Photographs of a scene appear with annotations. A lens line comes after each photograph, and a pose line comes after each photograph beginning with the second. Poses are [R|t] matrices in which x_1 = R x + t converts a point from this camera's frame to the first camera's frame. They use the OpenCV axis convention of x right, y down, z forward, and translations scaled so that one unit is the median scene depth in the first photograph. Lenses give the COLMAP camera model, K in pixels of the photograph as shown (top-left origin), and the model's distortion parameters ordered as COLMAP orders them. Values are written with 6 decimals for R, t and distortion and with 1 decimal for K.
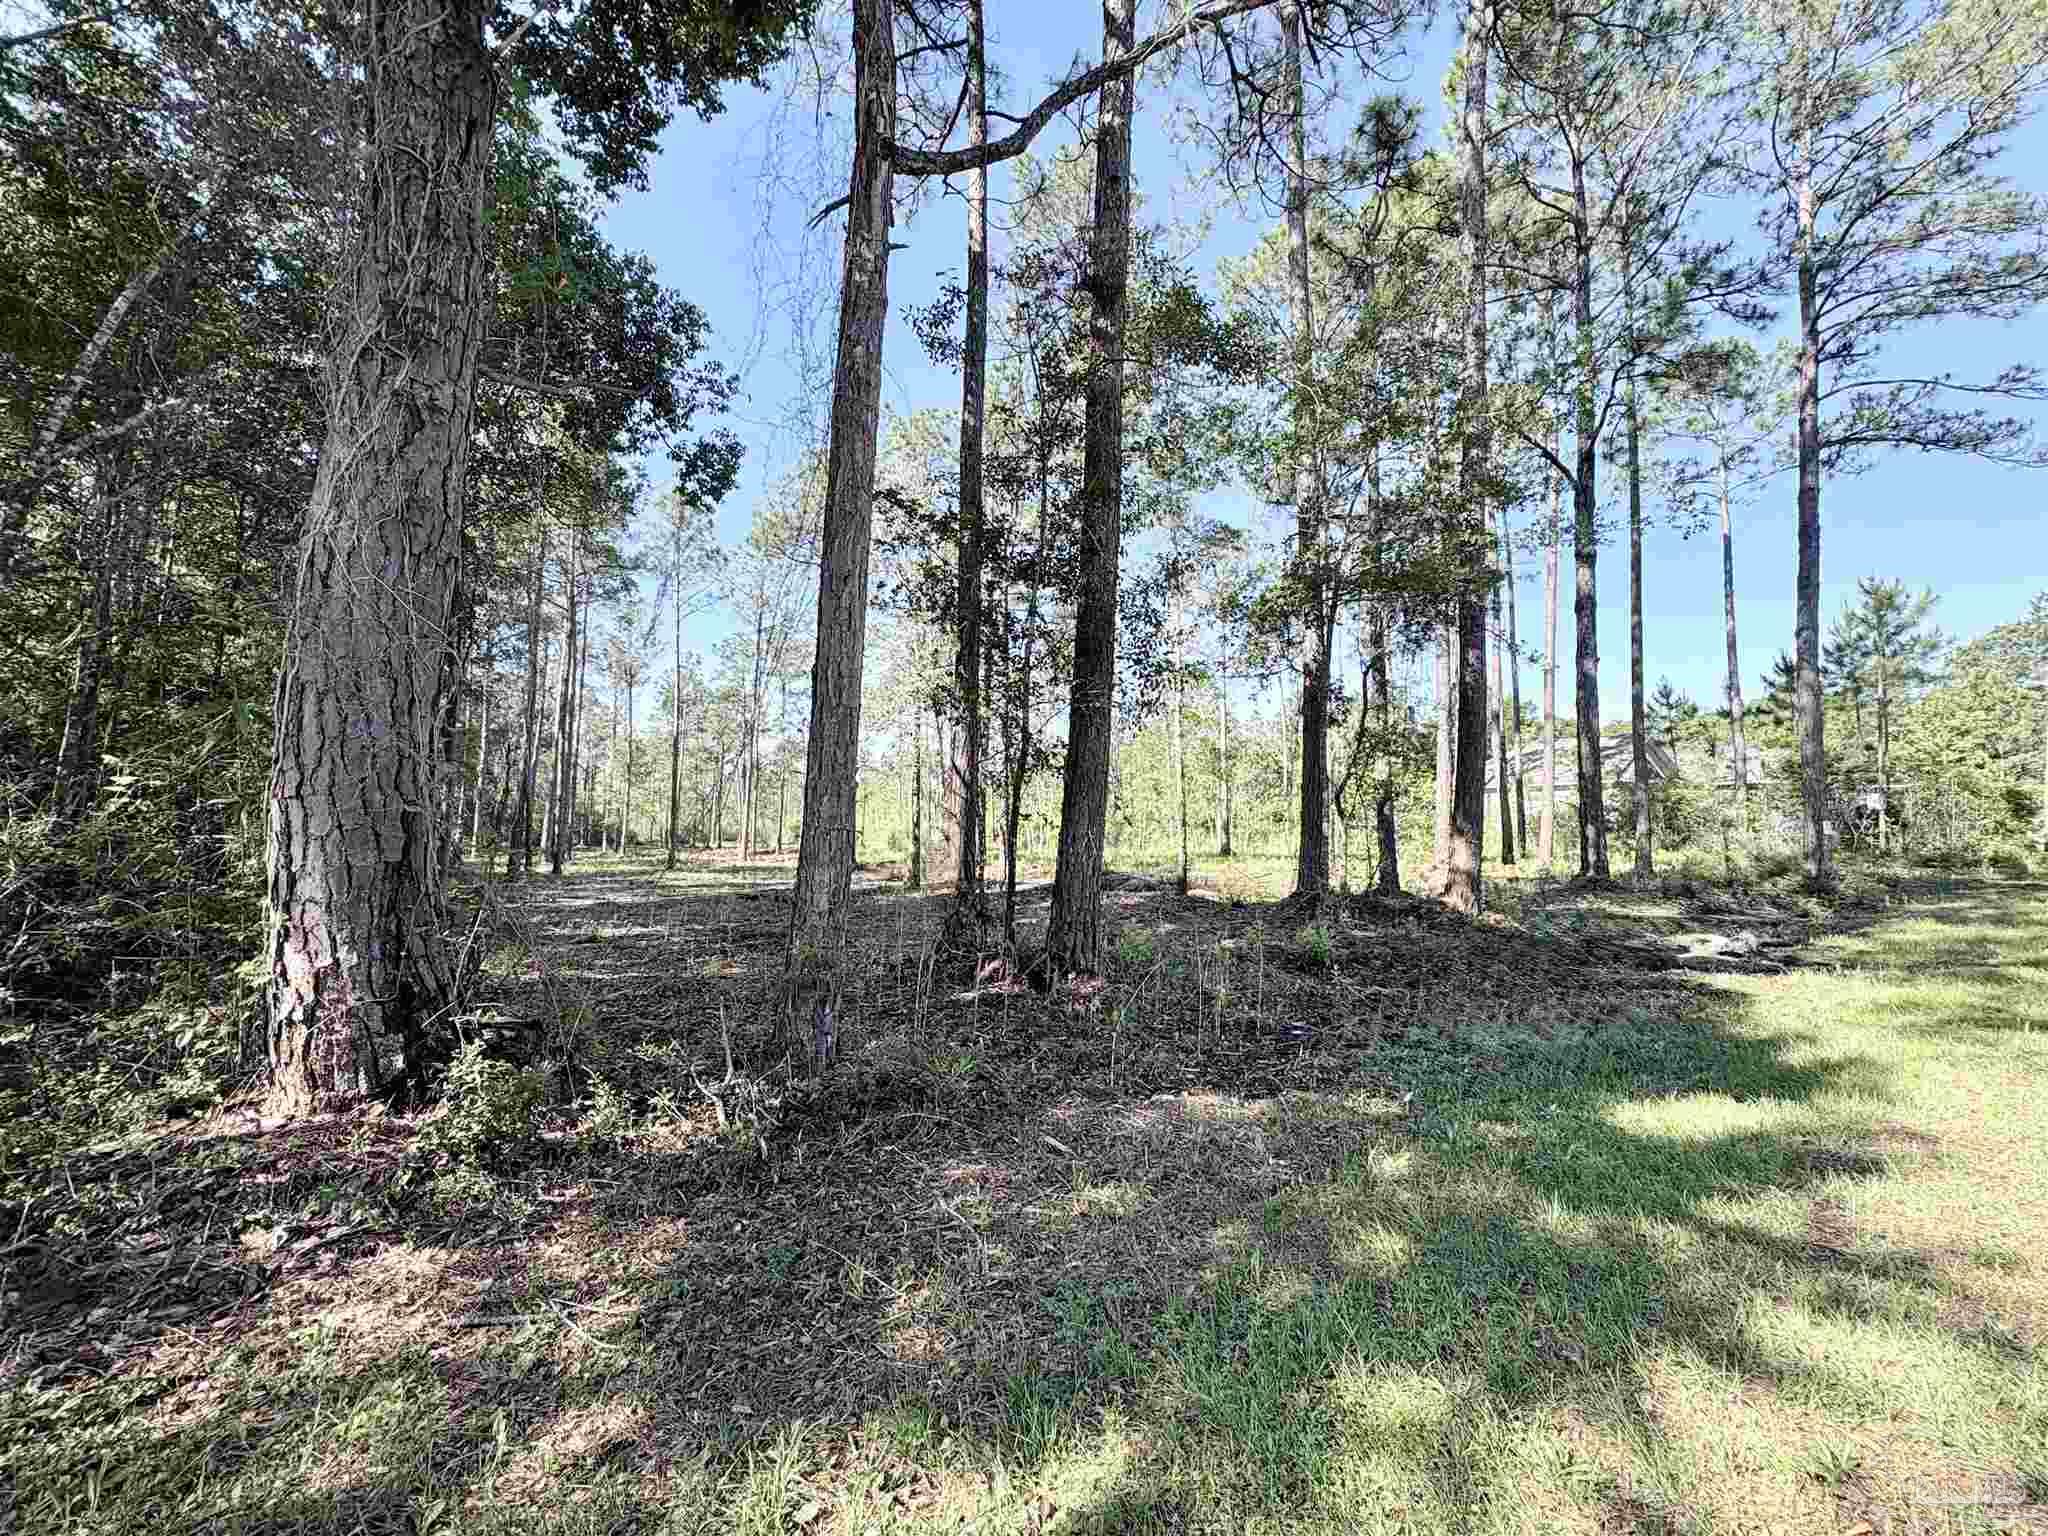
lens RADIAL K [[826.3, 0, 1028.0], [0, 826.3, 772.2], [0, 0, 1]] dist [0.003579, 0.000176]
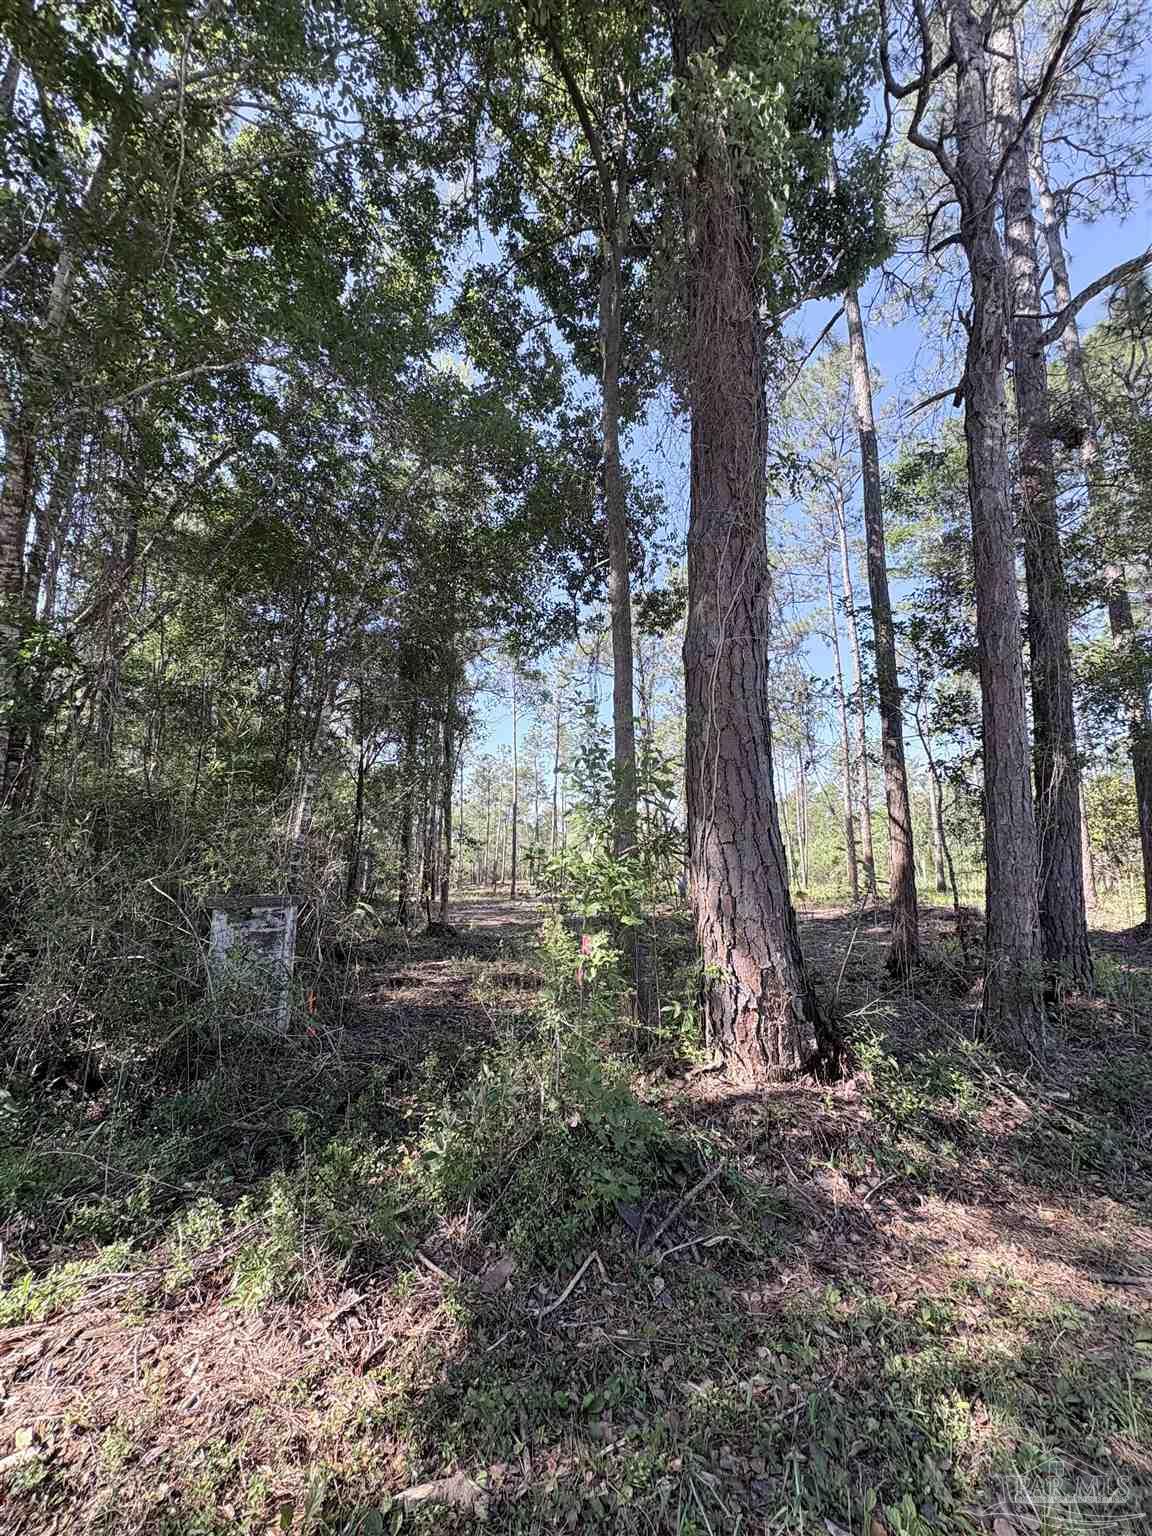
lens RADIAL K [[619.7, 0, 580.6], [0, 619.7, 772.0], [0, 0, 1]] dist [0.003579, 0.000176]
pose [[0.978886, -0.034768, -0.201427, -0.924592], [0.016750, 0.995758, -0.090477, 0.003681], [0.203718, 0.085193, 0.975316, -0.068999]]
